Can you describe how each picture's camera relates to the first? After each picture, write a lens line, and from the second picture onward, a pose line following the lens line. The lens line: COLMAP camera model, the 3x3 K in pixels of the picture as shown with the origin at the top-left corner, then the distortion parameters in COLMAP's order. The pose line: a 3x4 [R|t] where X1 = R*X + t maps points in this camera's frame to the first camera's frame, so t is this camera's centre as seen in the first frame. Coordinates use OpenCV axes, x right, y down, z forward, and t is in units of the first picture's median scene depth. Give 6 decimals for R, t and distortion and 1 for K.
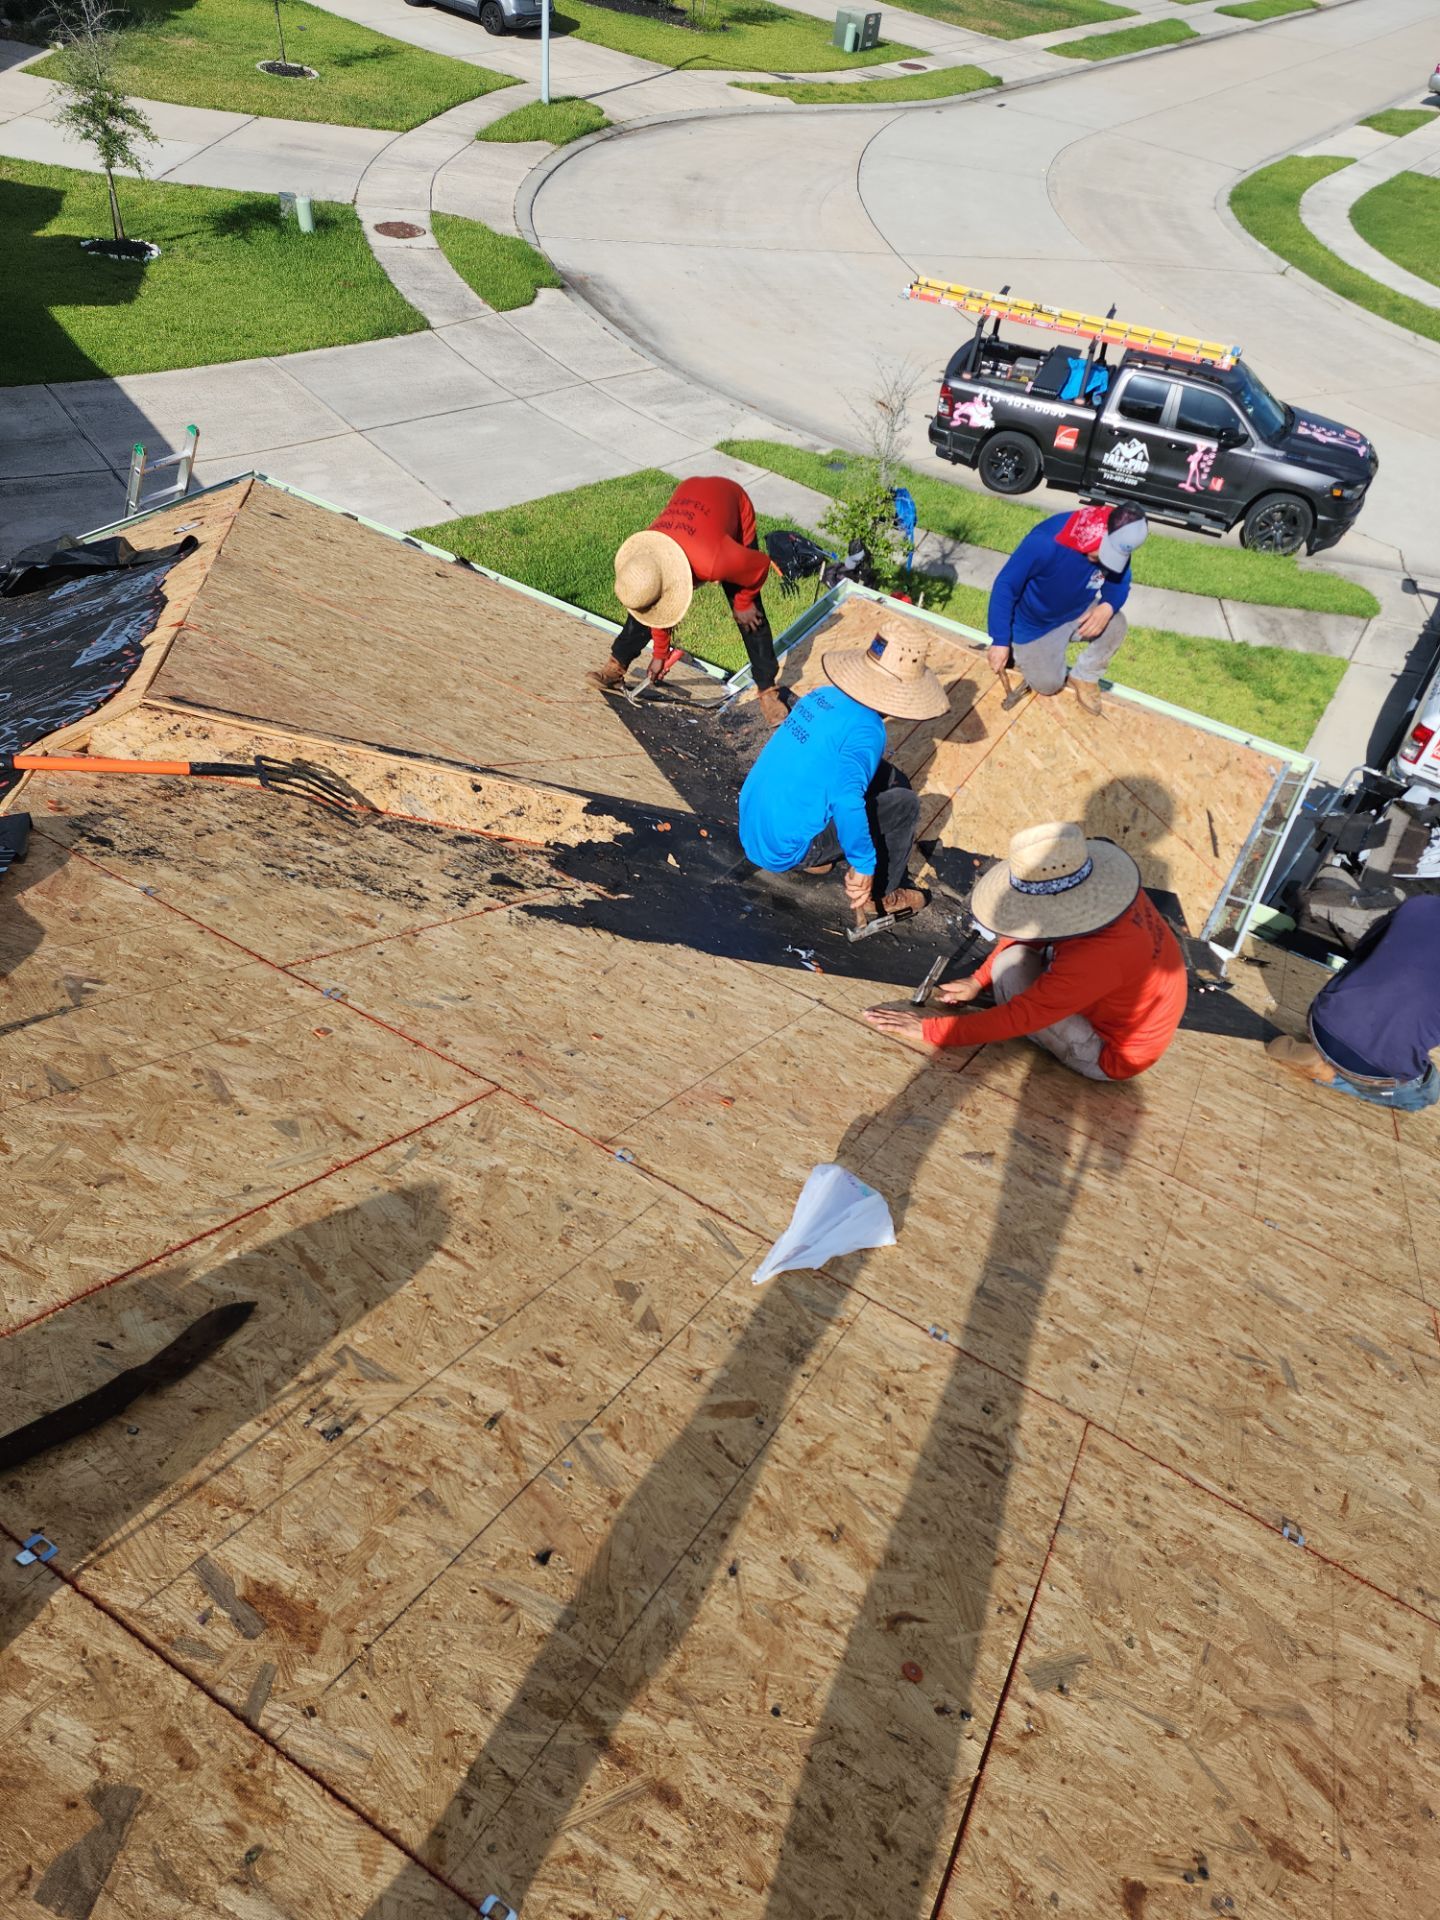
lens RADIAL K [[1220.3, 0, 699.4], [0, 1220.3, 958.6], [0, 0, 1]] dist [0.046421, -0.044848]
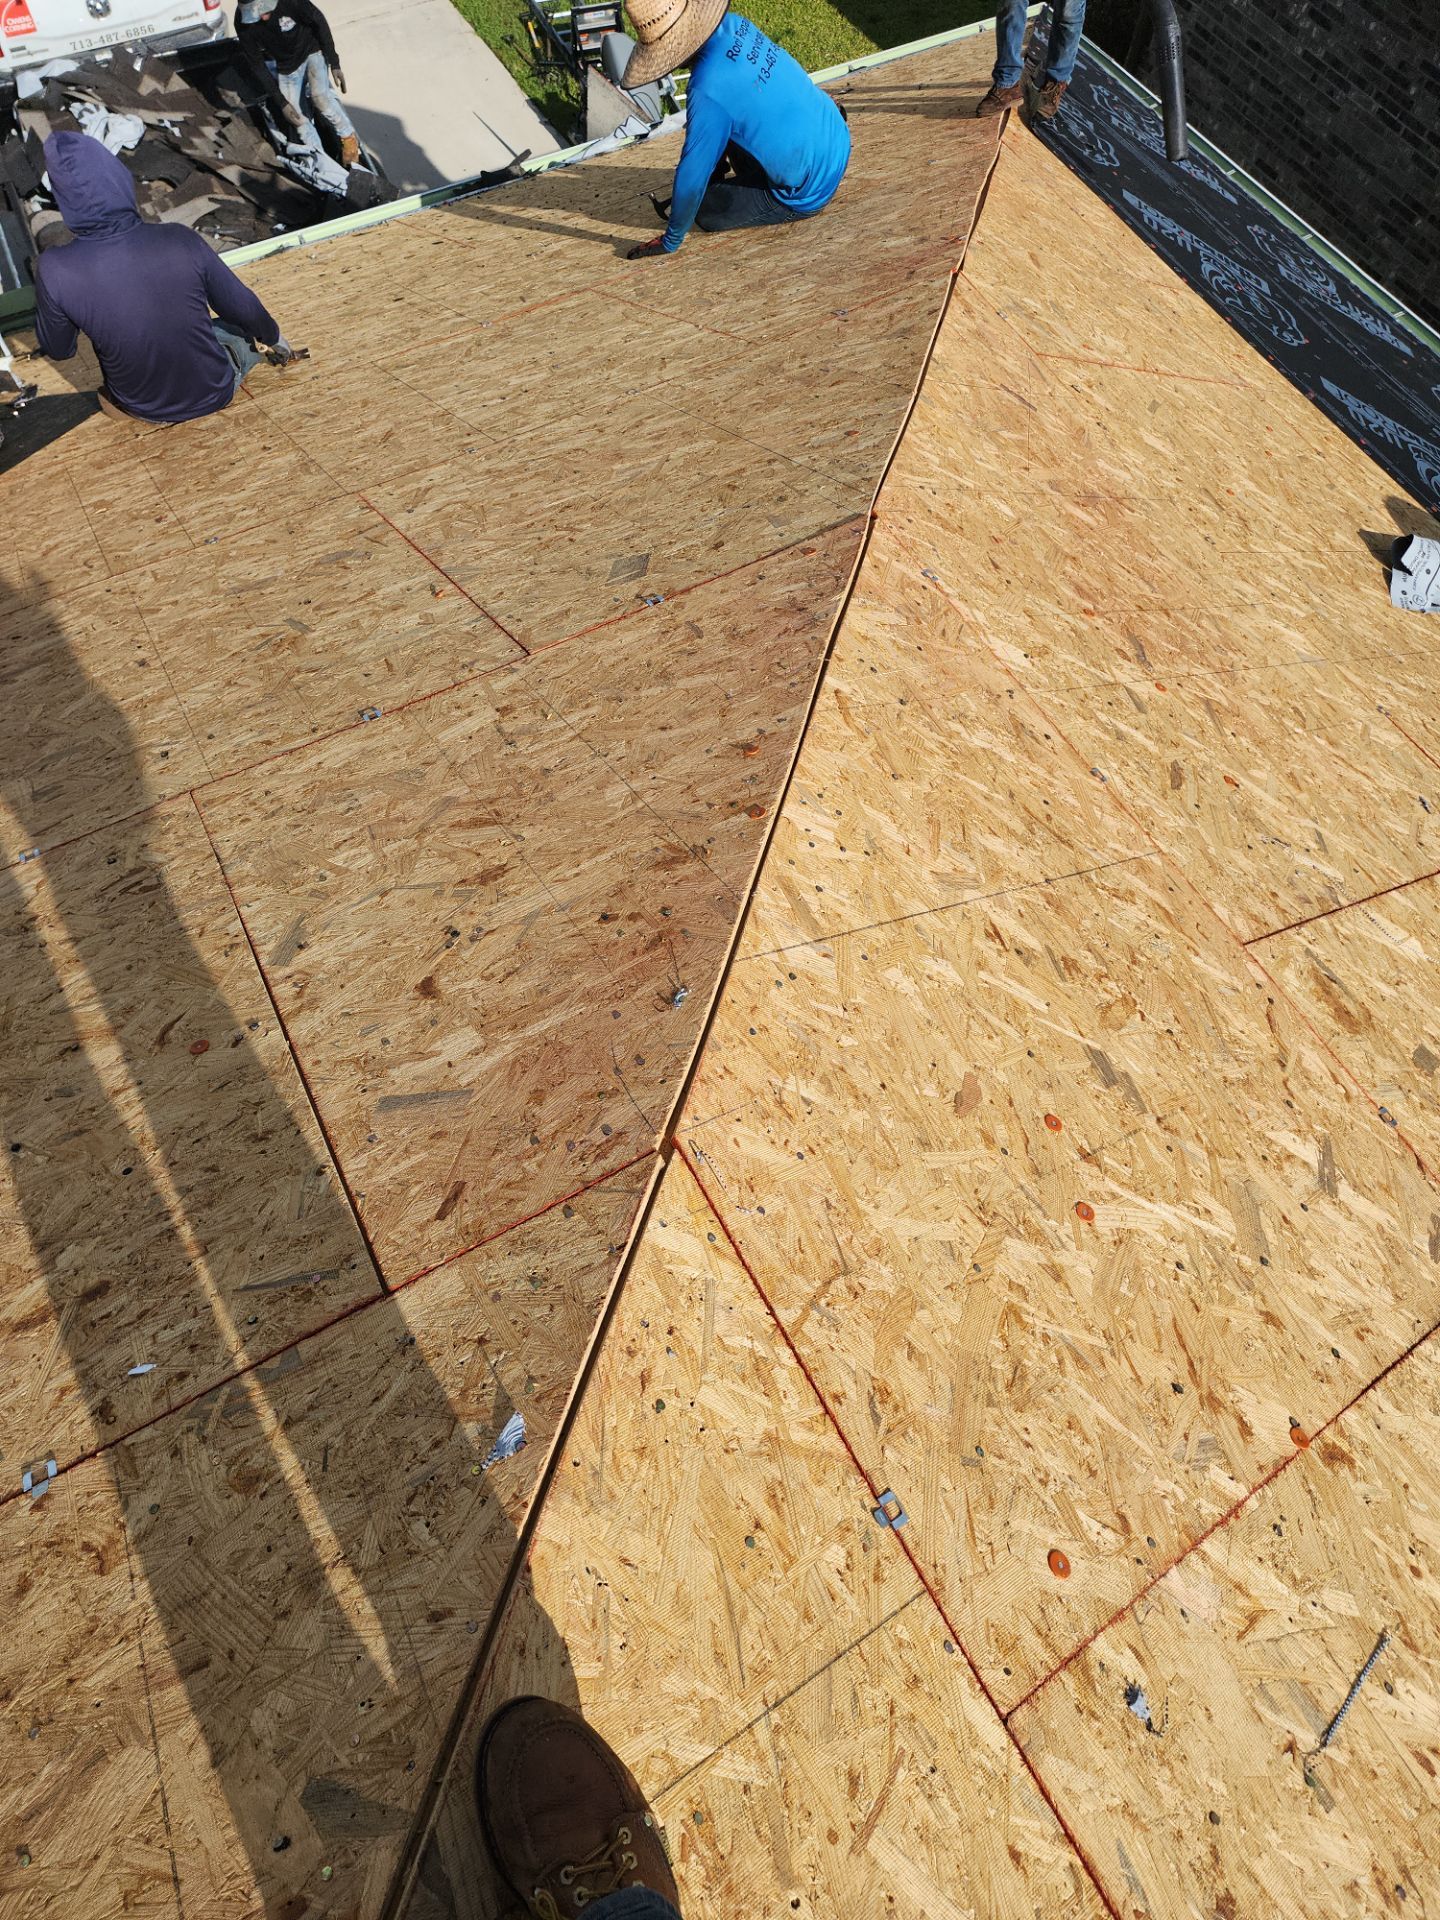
lens RADIAL K [[1220.3, 0, 699.4], [0, 1220.3, 958.6], [0, 0, 1]] dist [0.046421, -0.044848]
pose [[0.476592, -0.819372, 0.318573, 0.073897], [0.616018, 0.569791, 0.543930, 0.155871], [-0.627201, -0.062986, 0.776306, -0.086299]]
